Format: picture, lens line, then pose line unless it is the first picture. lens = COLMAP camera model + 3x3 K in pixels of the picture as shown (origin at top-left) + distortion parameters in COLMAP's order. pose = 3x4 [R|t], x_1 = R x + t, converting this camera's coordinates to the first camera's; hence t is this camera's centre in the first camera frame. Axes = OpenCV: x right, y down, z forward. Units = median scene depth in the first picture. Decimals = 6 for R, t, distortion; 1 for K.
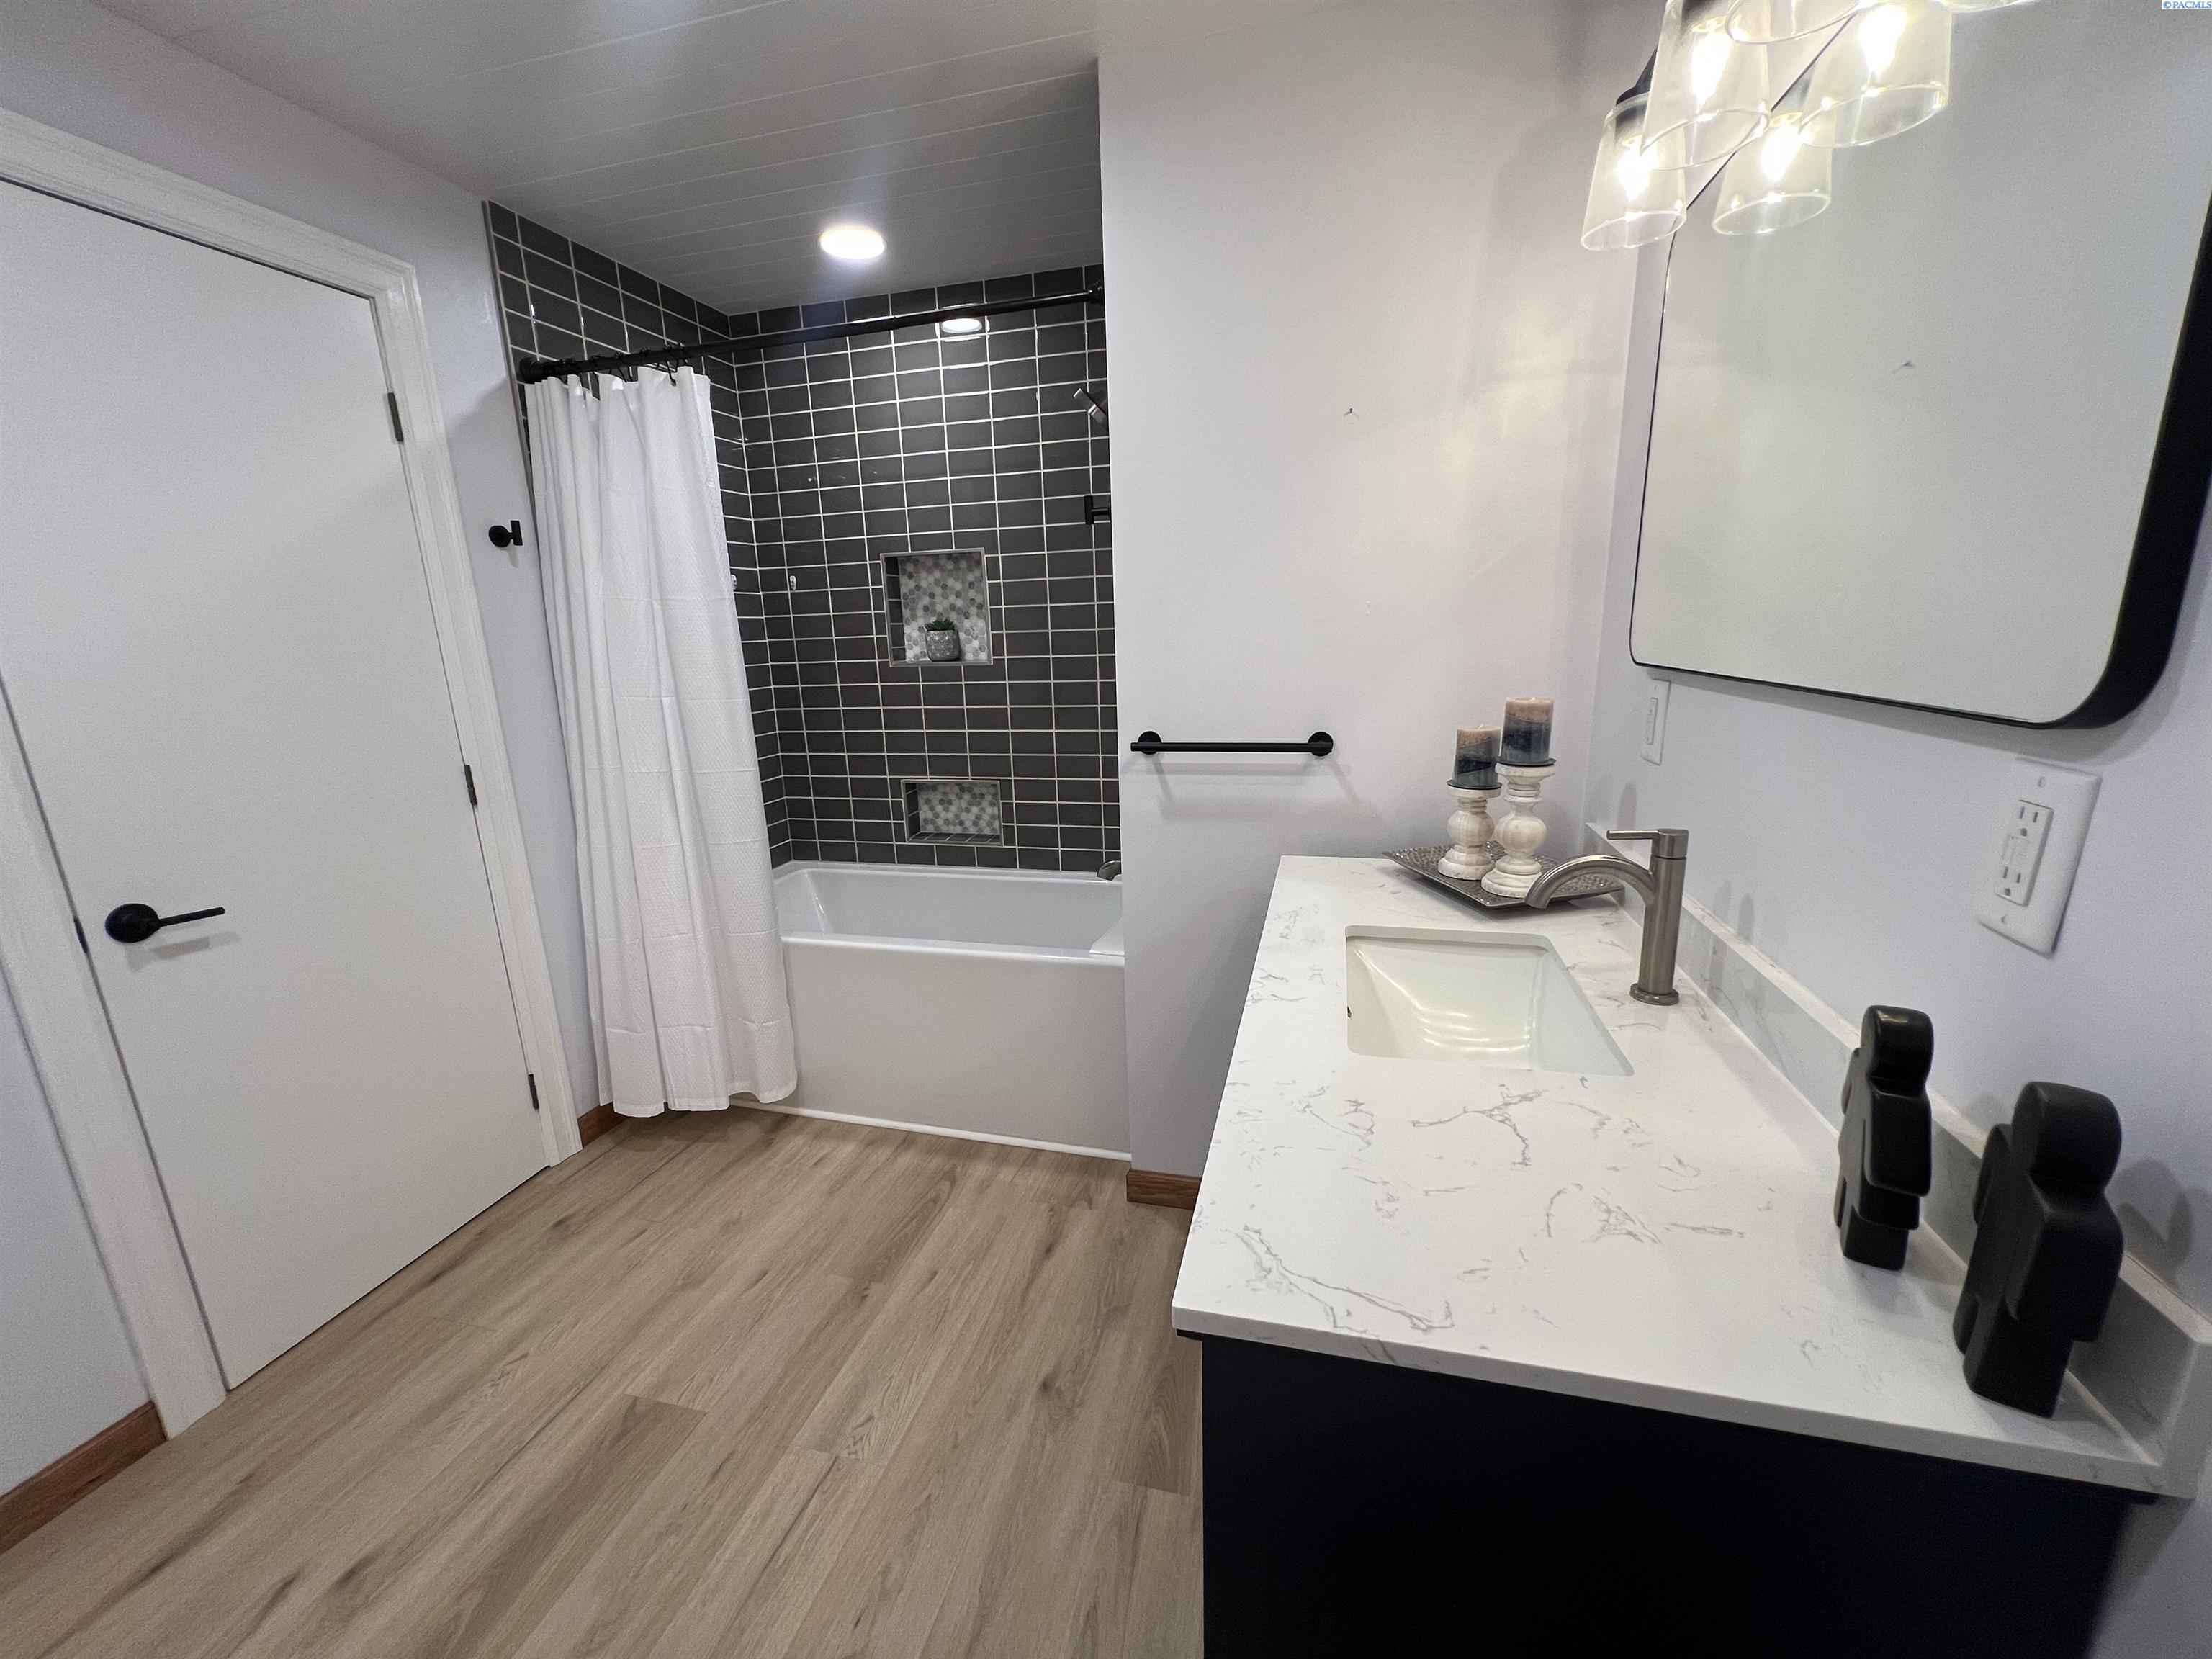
lens RADIAL K [[889.3, 0, 1110.1], [0, 889.3, 836.9], [0, 0, 1]] dist [0.000507, -0.000140]
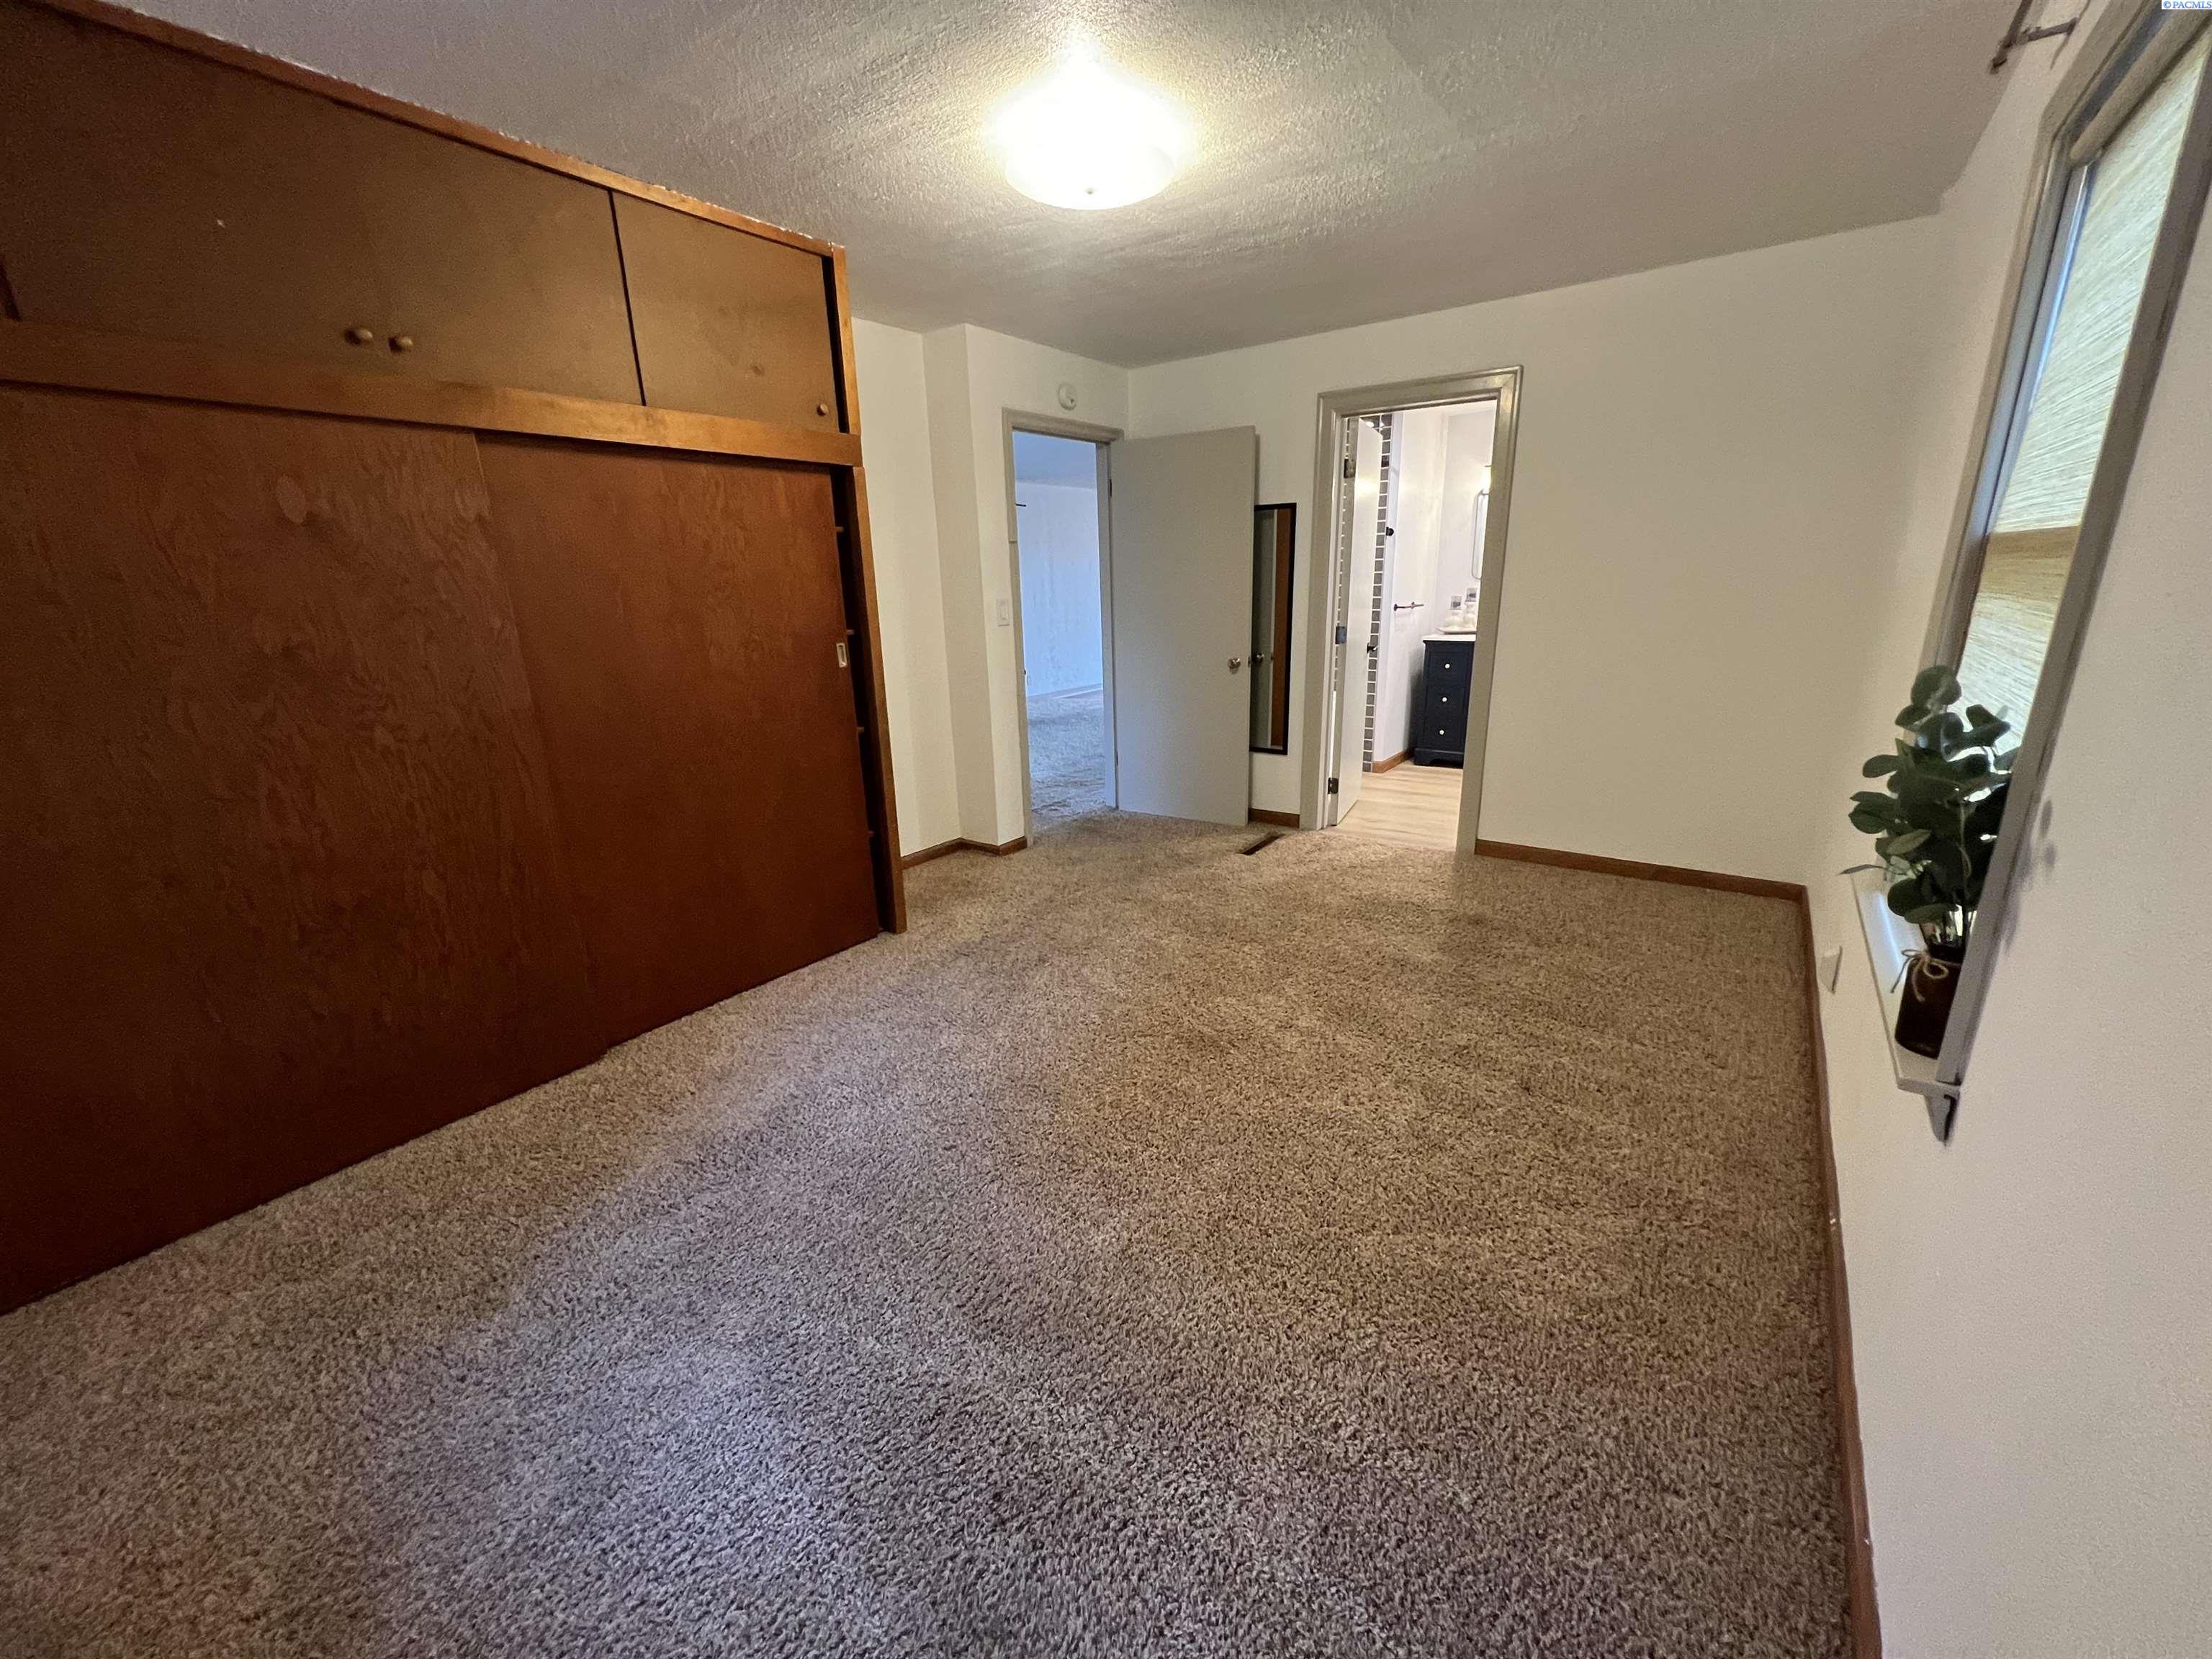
lens RADIAL K [[889.3, 0, 1110.1], [0, 889.3, 836.9], [0, 0, 1]] dist [0.000507, -0.000140]
pose [[0.354679, -0.240710, 0.903472, -3.119886], [0.233073, 0.958550, 0.163886, -0.071994], [-0.905472, 0.152448, 0.396081, 0.734826]]
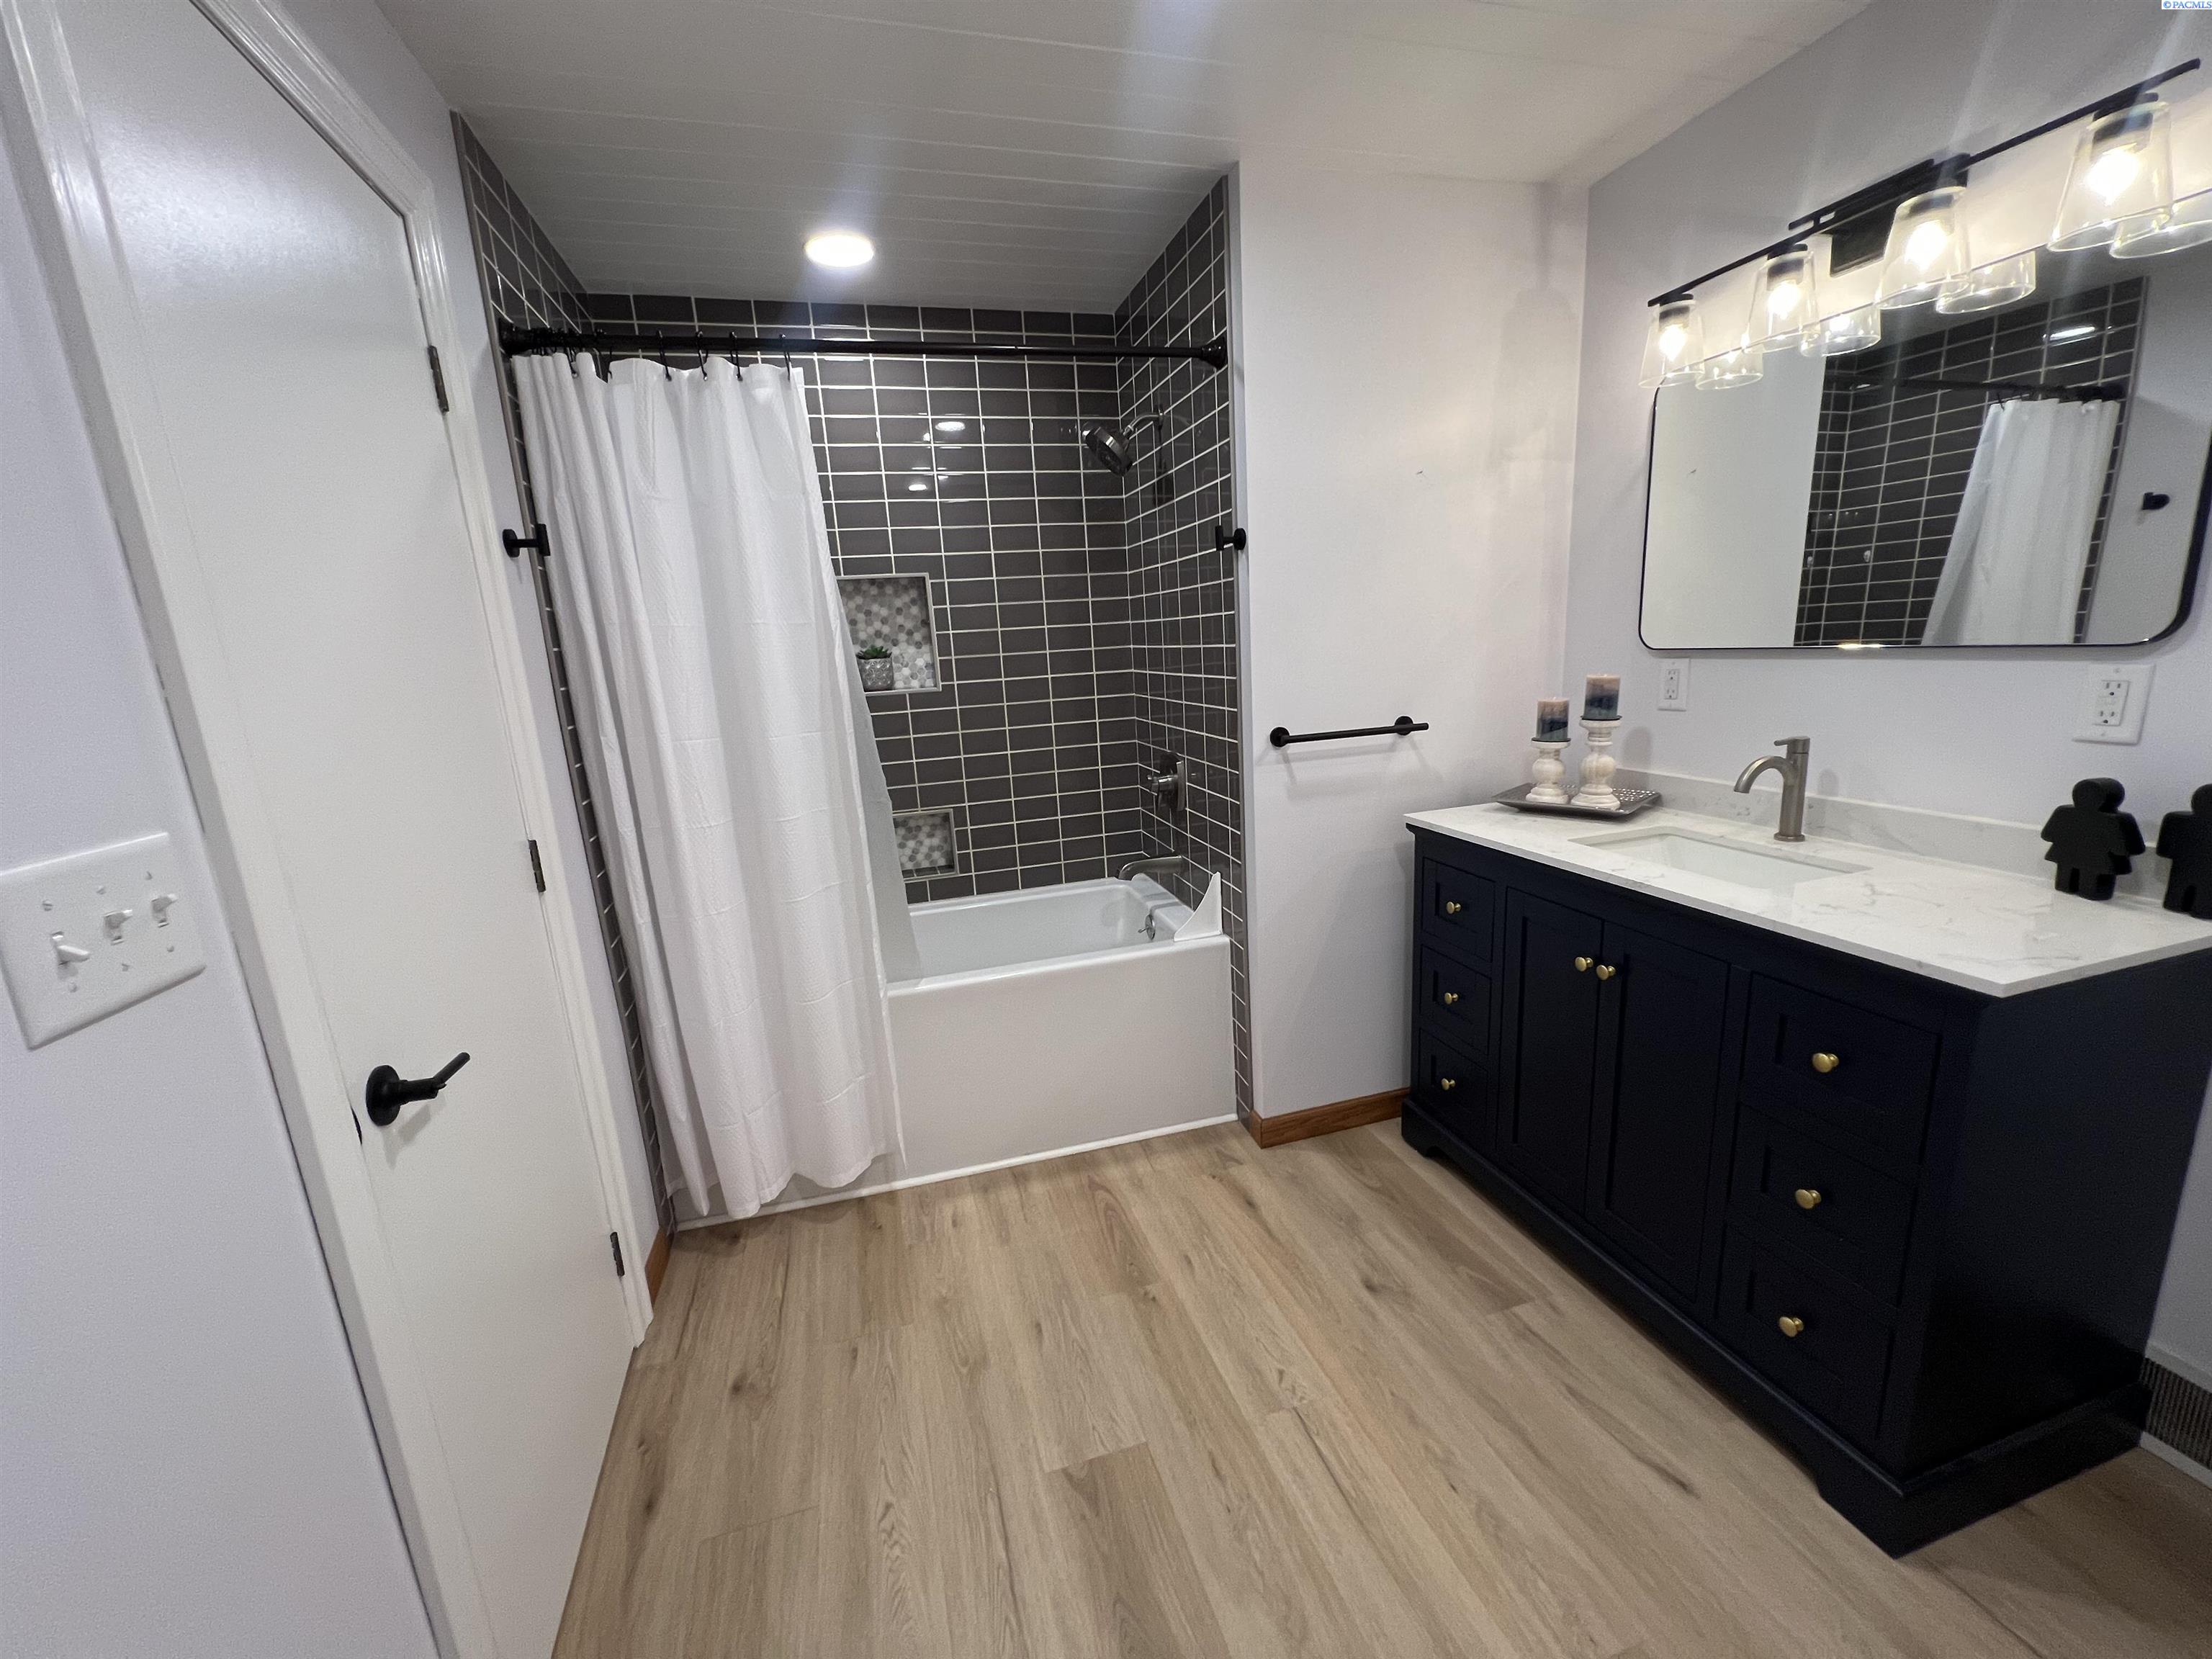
lens RADIAL K [[889.3, 0, 1110.1], [0, 889.3, 836.9], [0, 0, 1]] dist [0.000507, -0.000140]
pose [[0.854013, -0.130878, 0.503521, -0.698180], [0.151247, 0.988496, 0.000407, -0.009355], [-0.497782, 0.075809, 0.863983, 0.102094]]
